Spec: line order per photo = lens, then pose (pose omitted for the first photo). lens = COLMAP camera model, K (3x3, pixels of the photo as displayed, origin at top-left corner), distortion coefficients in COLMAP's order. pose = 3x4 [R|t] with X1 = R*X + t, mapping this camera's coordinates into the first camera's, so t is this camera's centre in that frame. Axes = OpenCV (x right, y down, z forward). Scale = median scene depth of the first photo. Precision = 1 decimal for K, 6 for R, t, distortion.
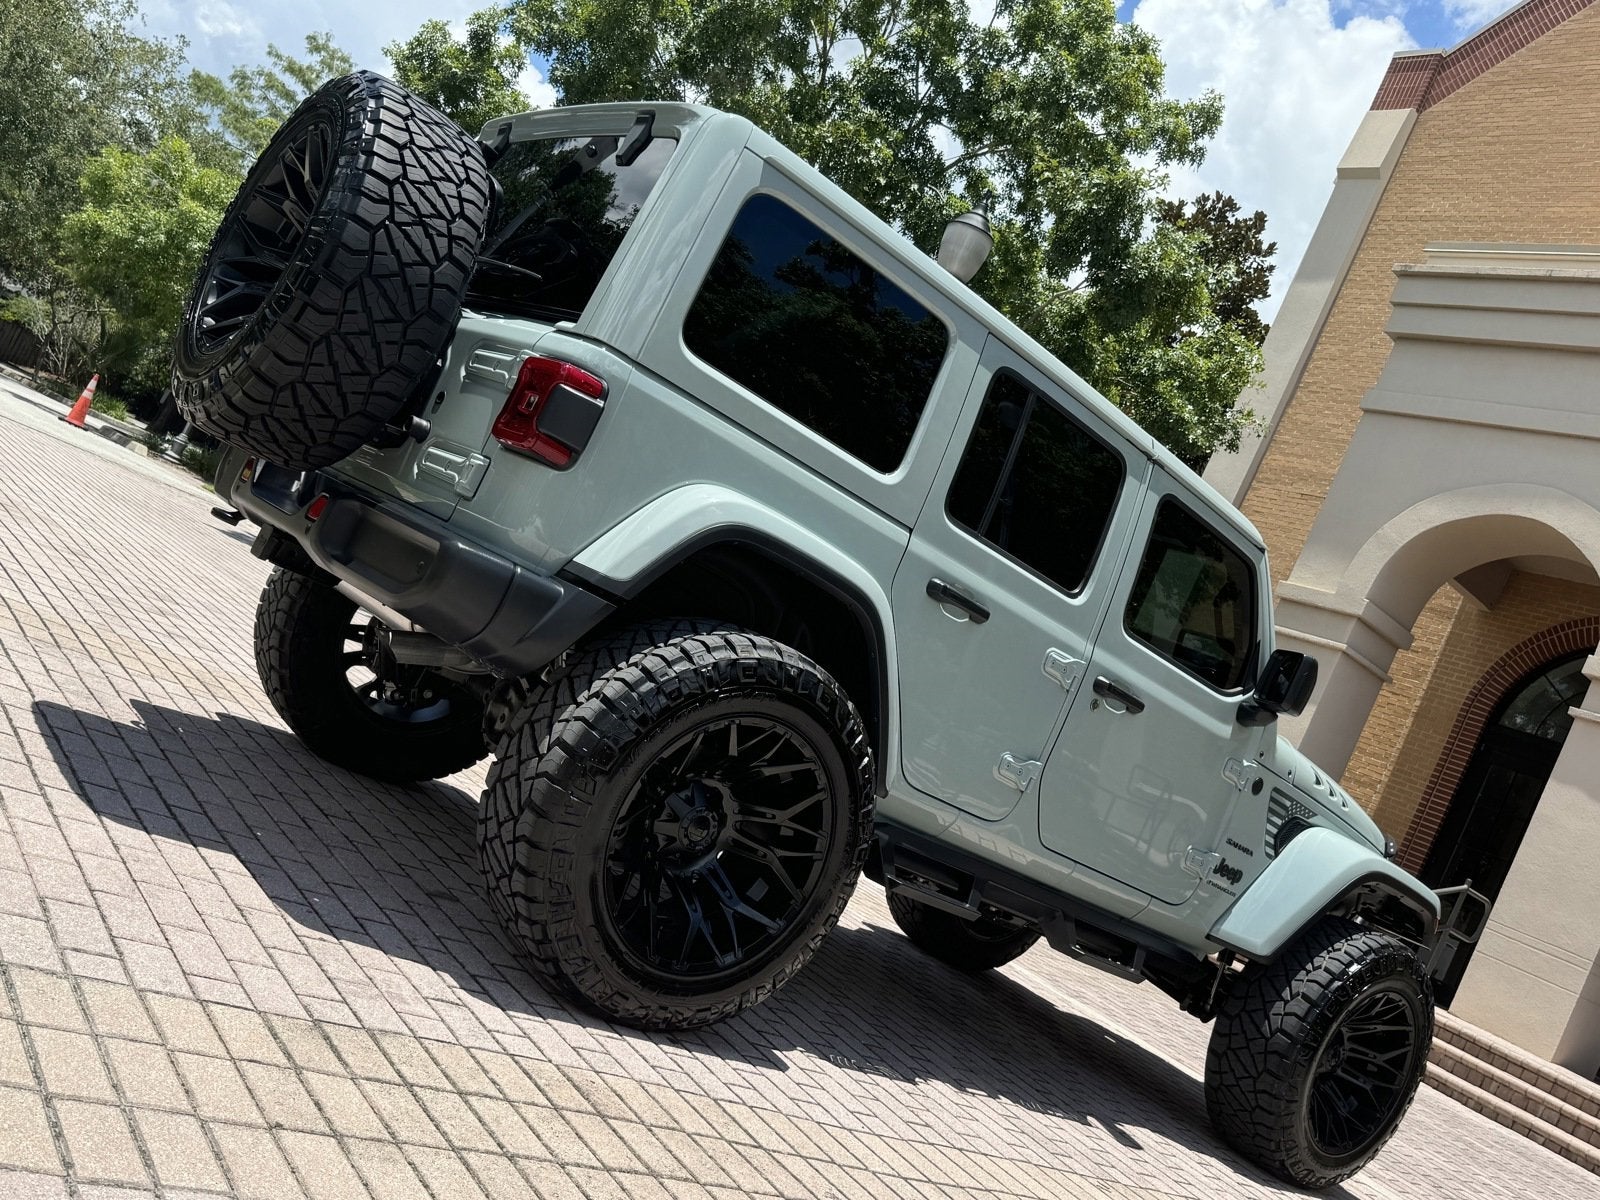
lens RADIAL K [[1484.5, 0, 785.6], [0, 1484.5, 597.7], [0, 0, 1]] dist [0.013984, 0.000000]
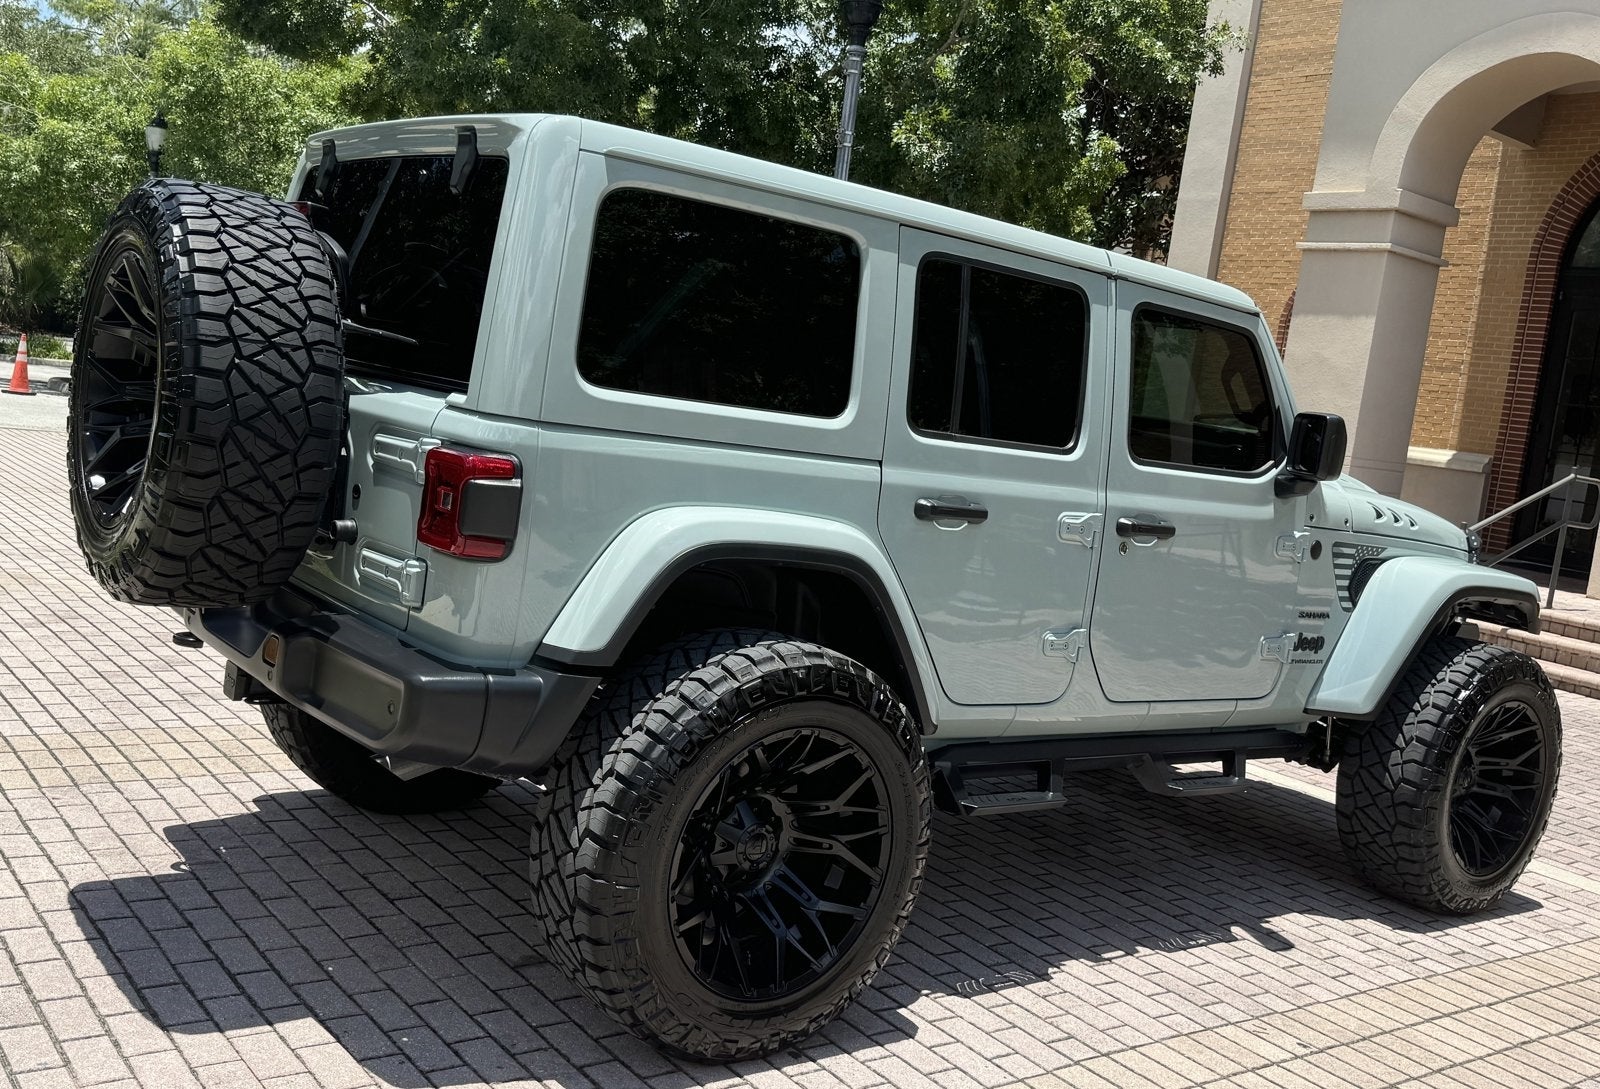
lens RADIAL K [[1576.8, 0, 803.4], [0, 1576.8, 527.5], [0, 0, 1]] dist [0.011981, 0.000000]
pose [[0.955308, -0.292528, -0.042590, 0.072208], [0.295612, 0.945580, 0.135987, -0.164312], [0.000492, -0.142500, 0.989795, 0.011182]]
